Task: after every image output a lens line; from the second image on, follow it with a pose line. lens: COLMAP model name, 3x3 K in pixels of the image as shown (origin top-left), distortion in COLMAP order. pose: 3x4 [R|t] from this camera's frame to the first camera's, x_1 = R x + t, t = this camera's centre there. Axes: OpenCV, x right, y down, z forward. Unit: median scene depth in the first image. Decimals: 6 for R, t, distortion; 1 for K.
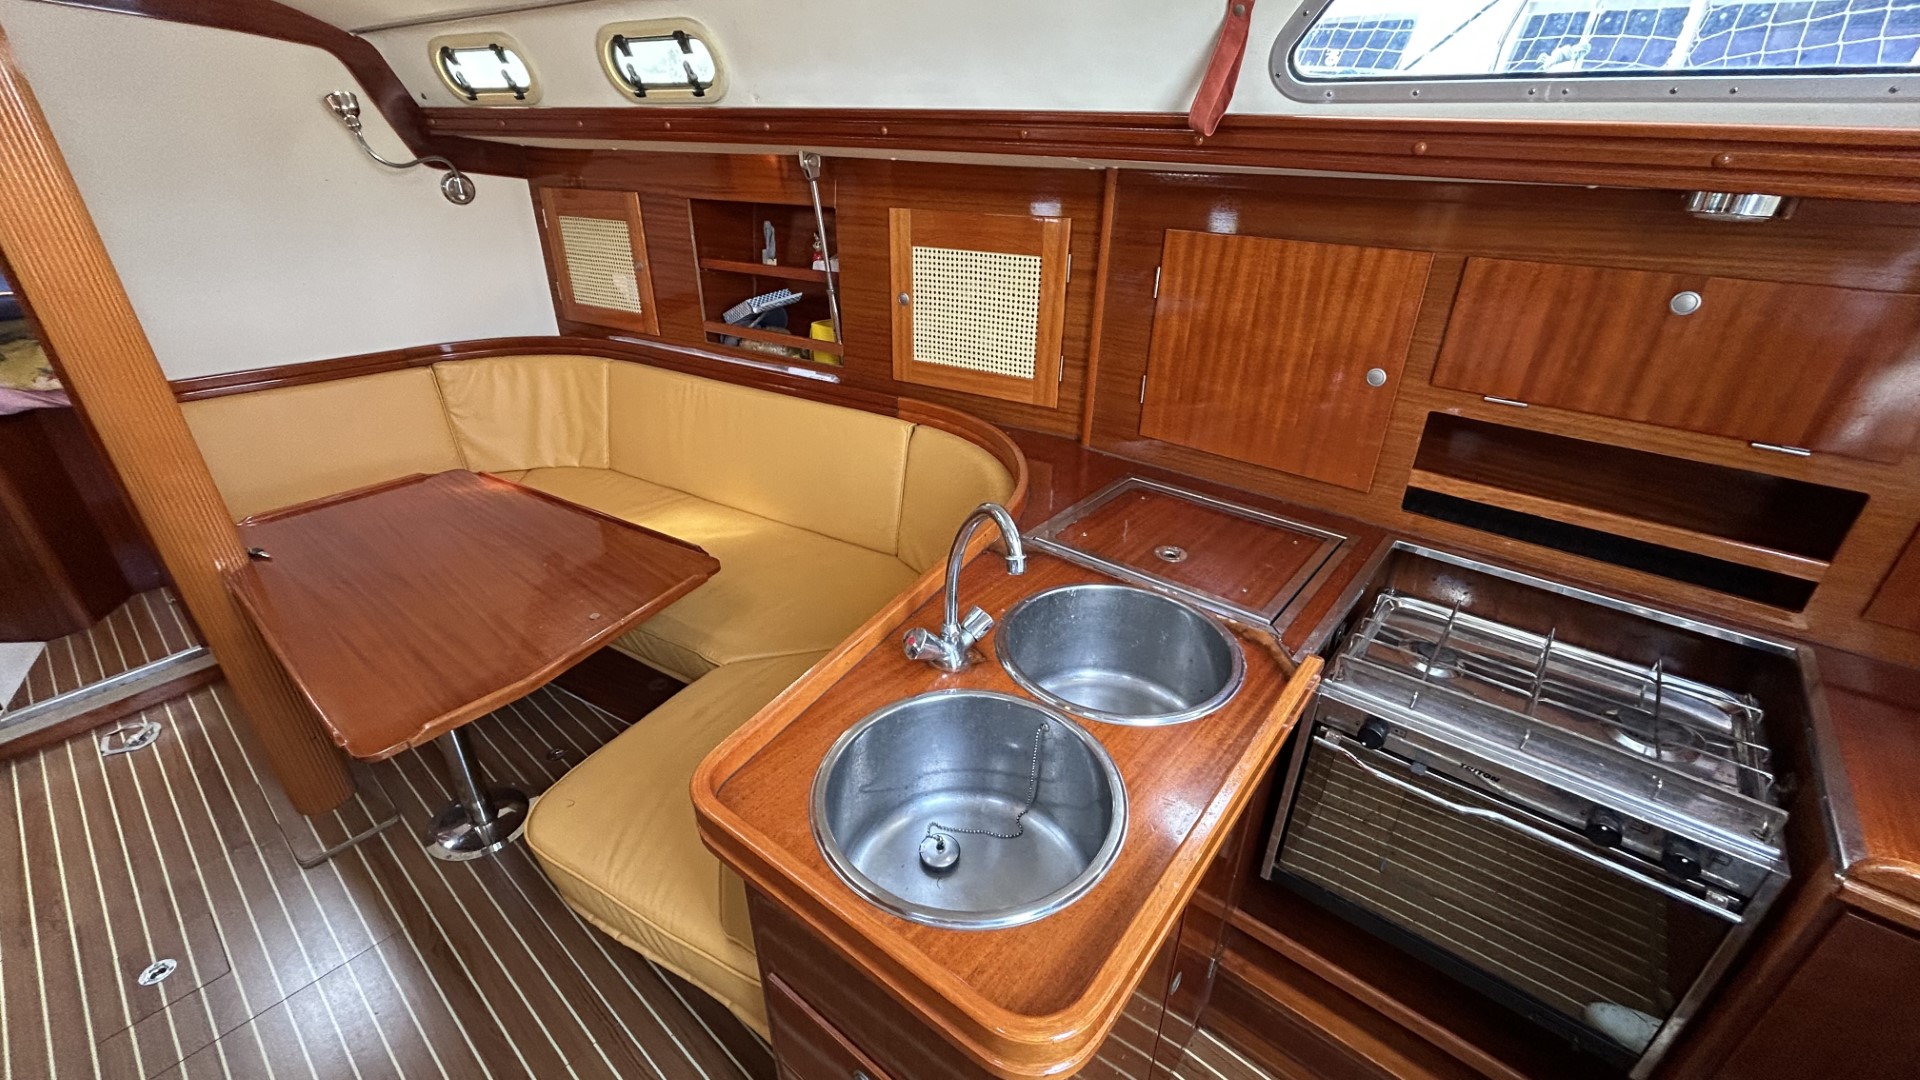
lens RADIAL K [[766.6, 0, 964.1], [0, 766.6, 538.5], [0, 0, 1]] dist [-0.000406, -0.000162]
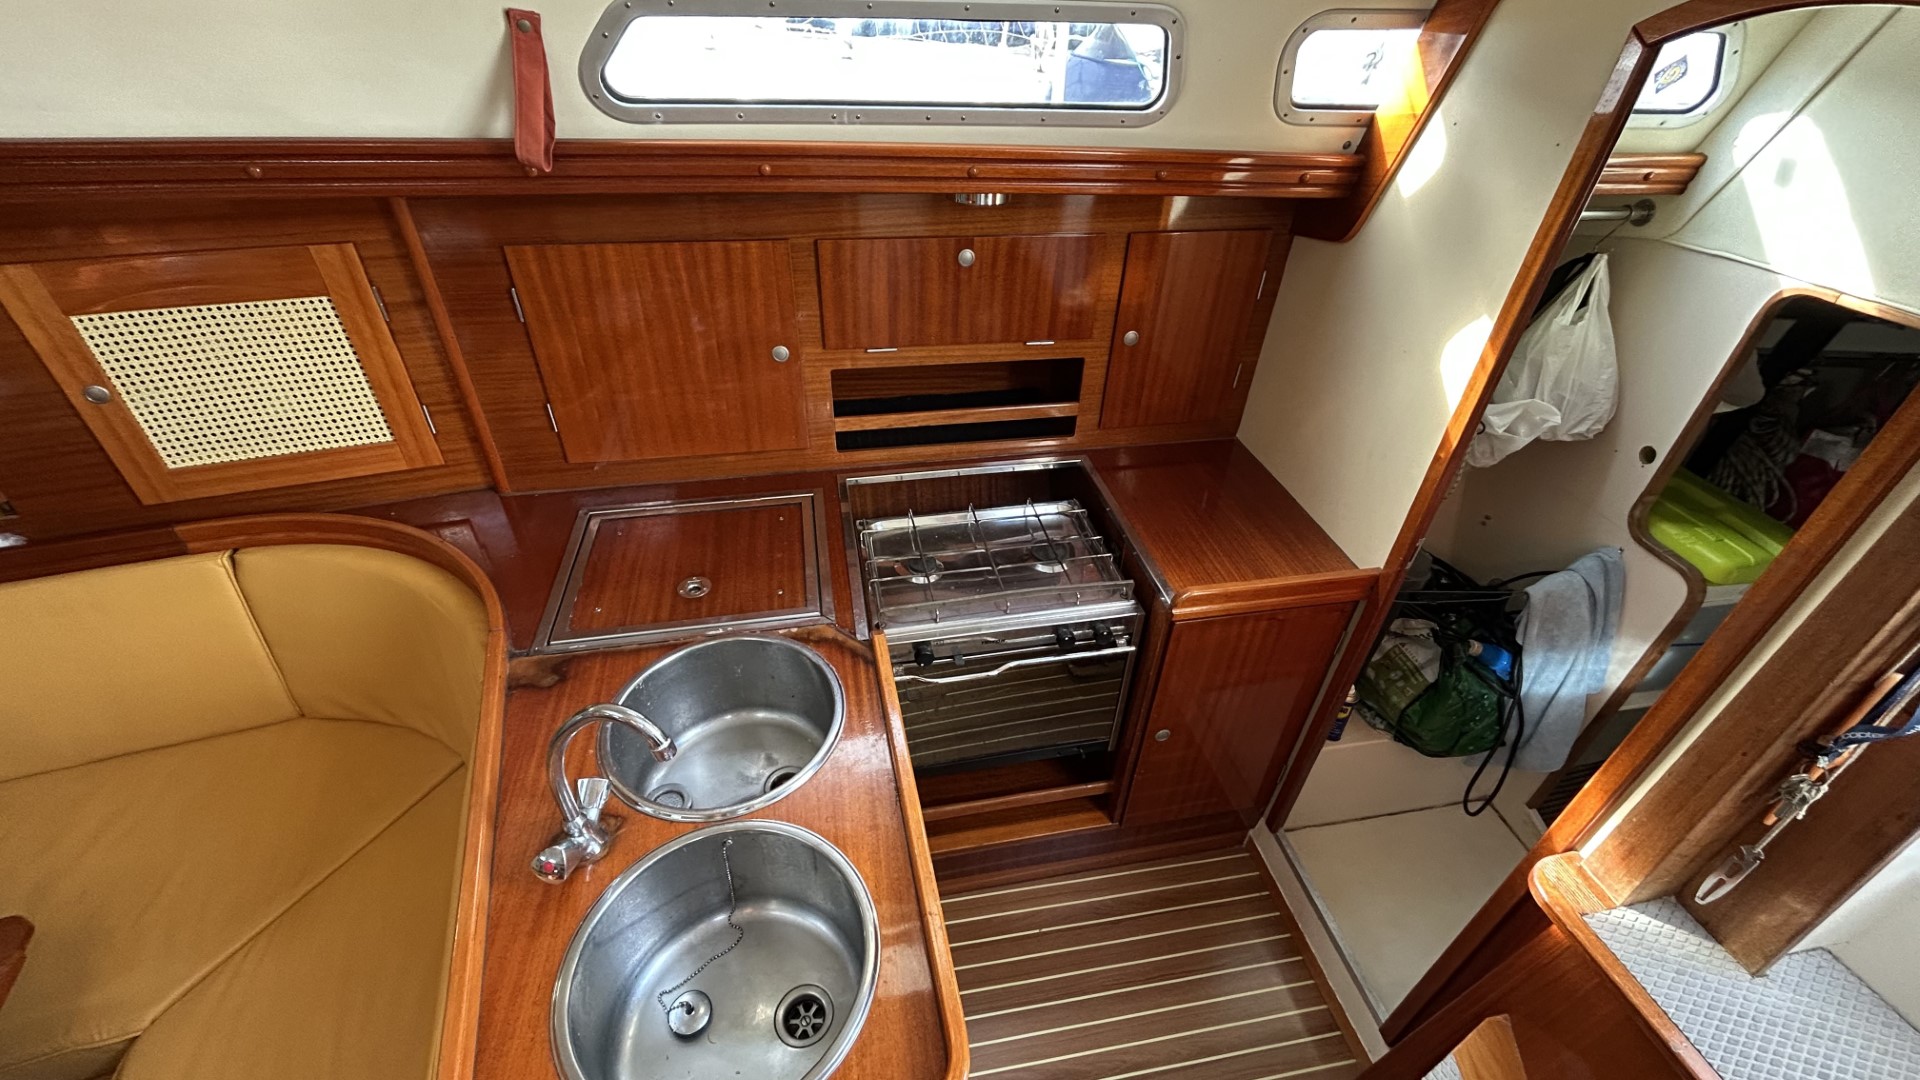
lens RADIAL K [[766.6, 0, 952.1], [0, 766.6, 539.8], [0, 0, 1]] dist [-0.000406, -0.000162]
pose [[0.638935, -0.454360, 0.620740, -0.110086], [0.336139, 0.890721, 0.305985, -0.230631], [-0.691934, 0.013150, 0.721841, 0.041448]]
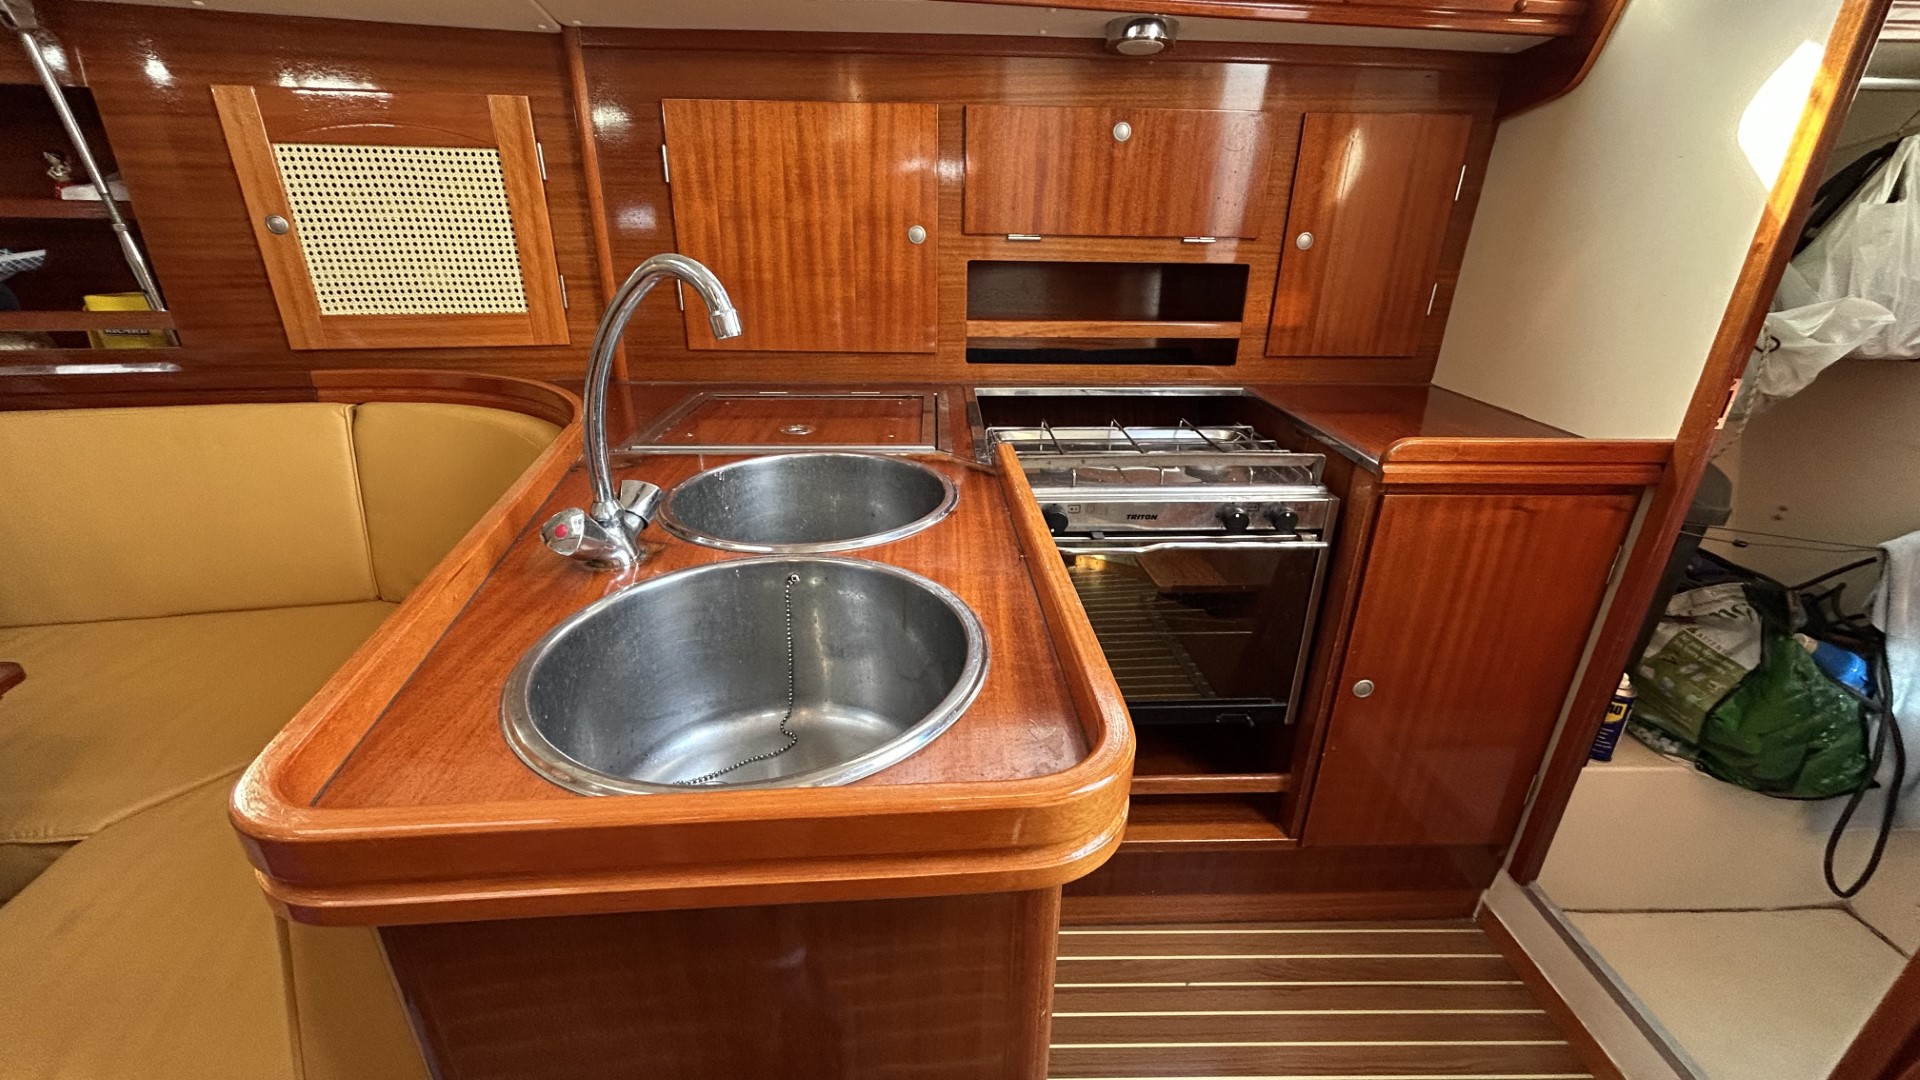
lens RADIAL K [[766.6, 0, 953.8], [0, 766.6, 540.0], [0, 0, 1]] dist [-0.000406, -0.000162]
pose [[0.753879, -0.257564, 0.604423, -0.161393], [0.299300, 0.953587, 0.033045, 0.167370], [-0.584881, 0.155991, 0.795978, 0.213069]]
